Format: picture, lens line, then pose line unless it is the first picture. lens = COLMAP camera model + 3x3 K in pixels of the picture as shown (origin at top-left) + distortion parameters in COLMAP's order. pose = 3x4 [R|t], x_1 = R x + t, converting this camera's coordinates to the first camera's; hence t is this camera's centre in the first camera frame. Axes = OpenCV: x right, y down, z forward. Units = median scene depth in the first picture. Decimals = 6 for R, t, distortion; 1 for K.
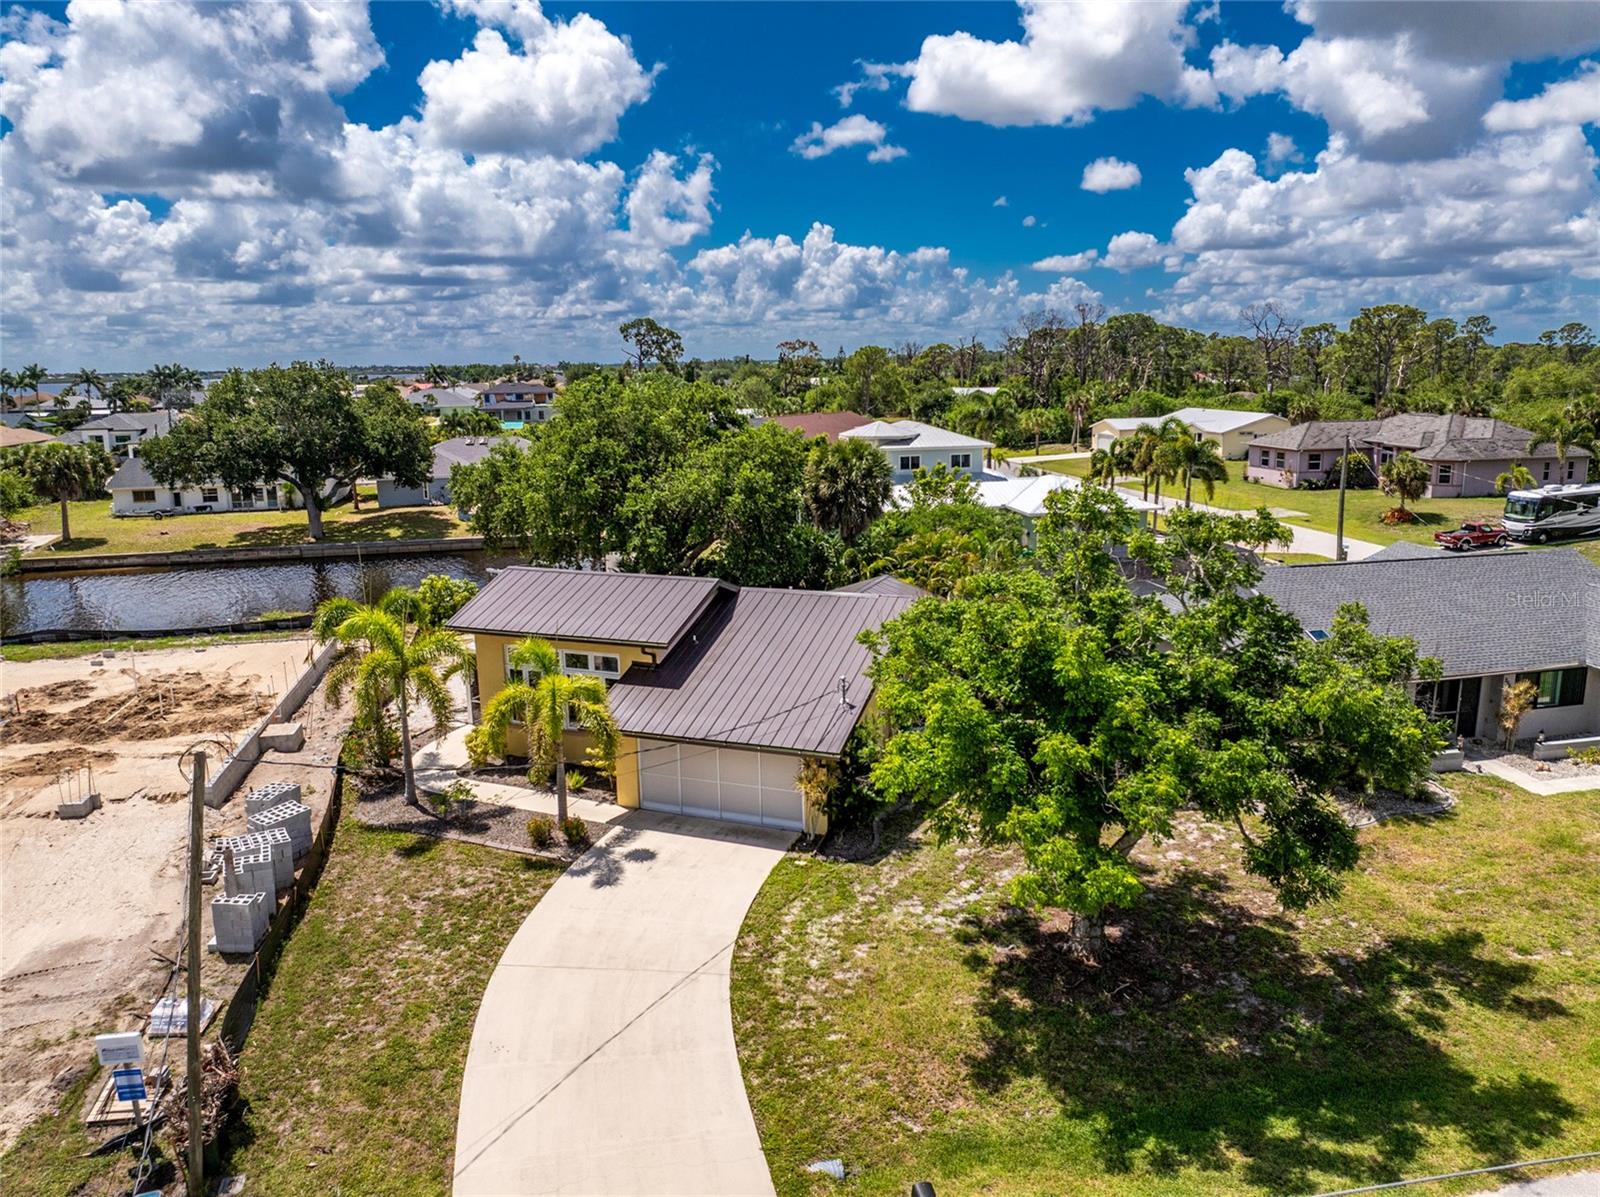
lens RADIAL K [[1139.4, 0, 806.0], [0, 1139.4, 564.3], [0, 0, 1]] dist [-0.042293, 0.002337]
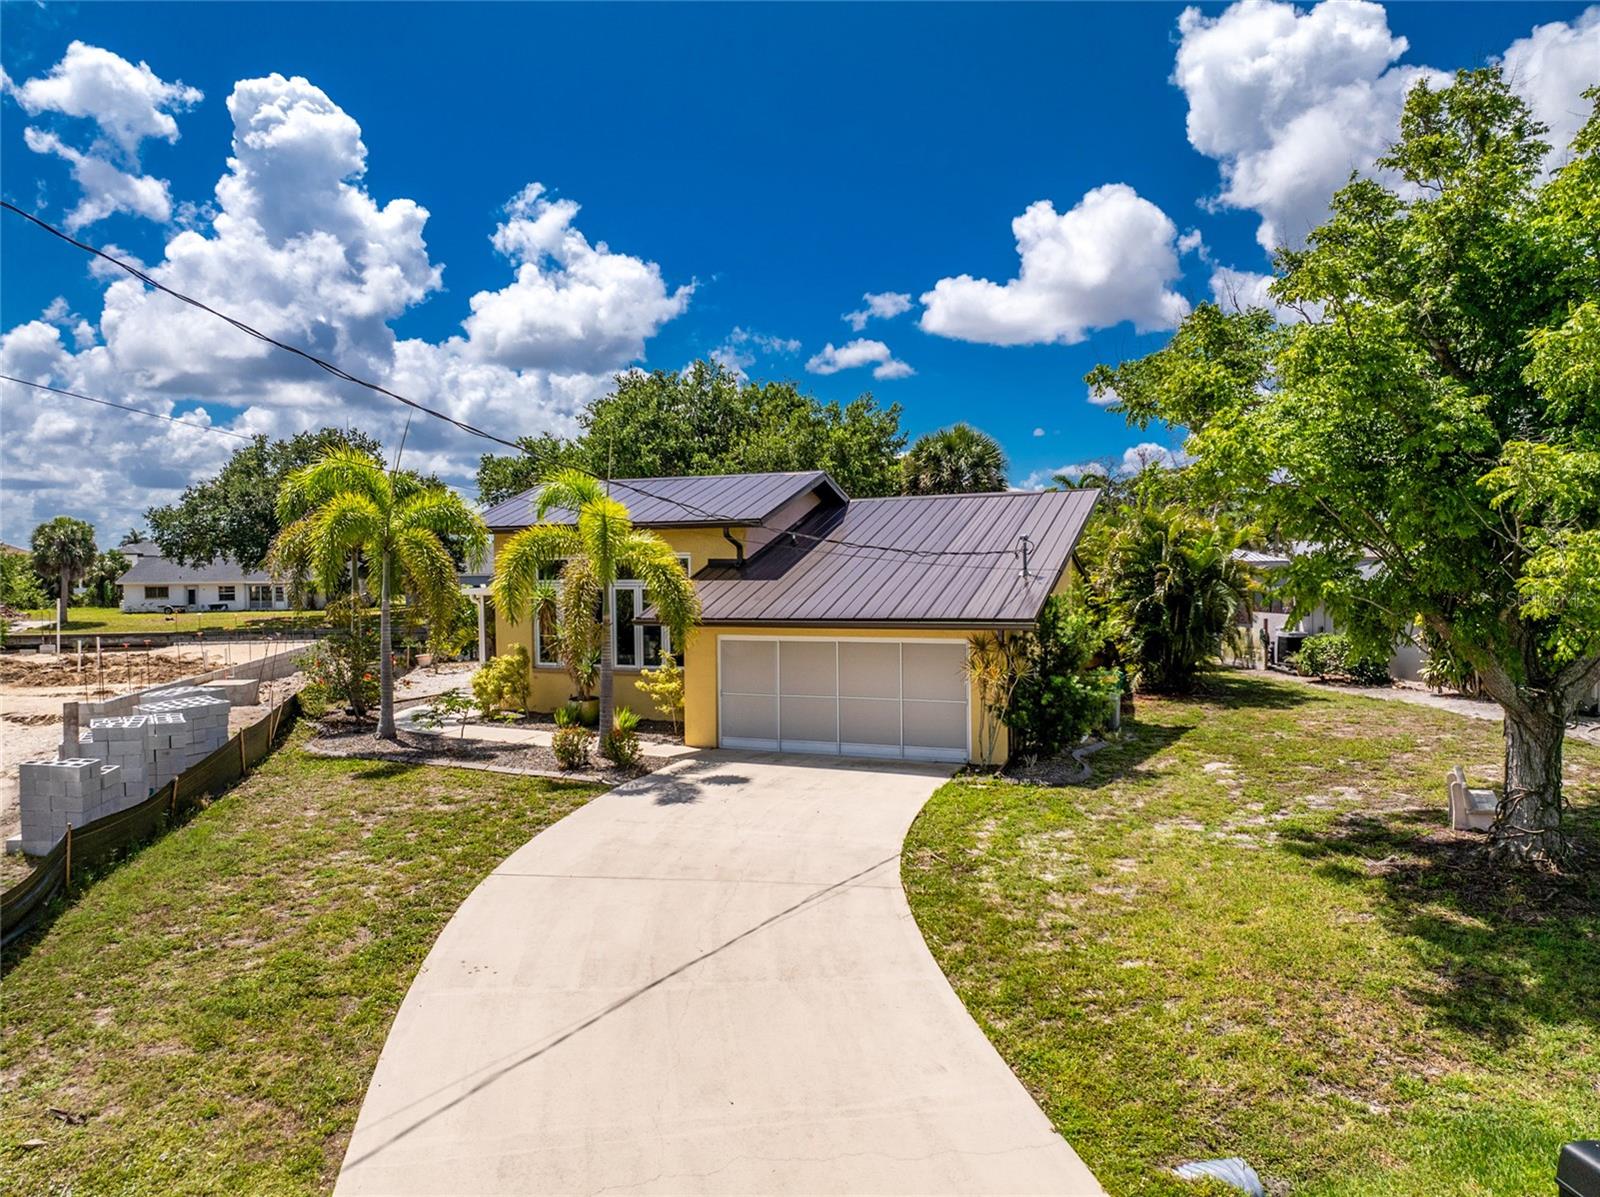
lens RADIAL K [[1139.4, 0, 806.0], [0, 1139.4, 564.3], [0, 0, 1]] dist [-0.042293, 0.002337]
pose [[0.999457, 0.004557, -0.032627, -0.092196], [-0.010029, 0.985466, -0.169574, 0.284349], [0.031380, 0.169809, 0.984977, 0.400600]]
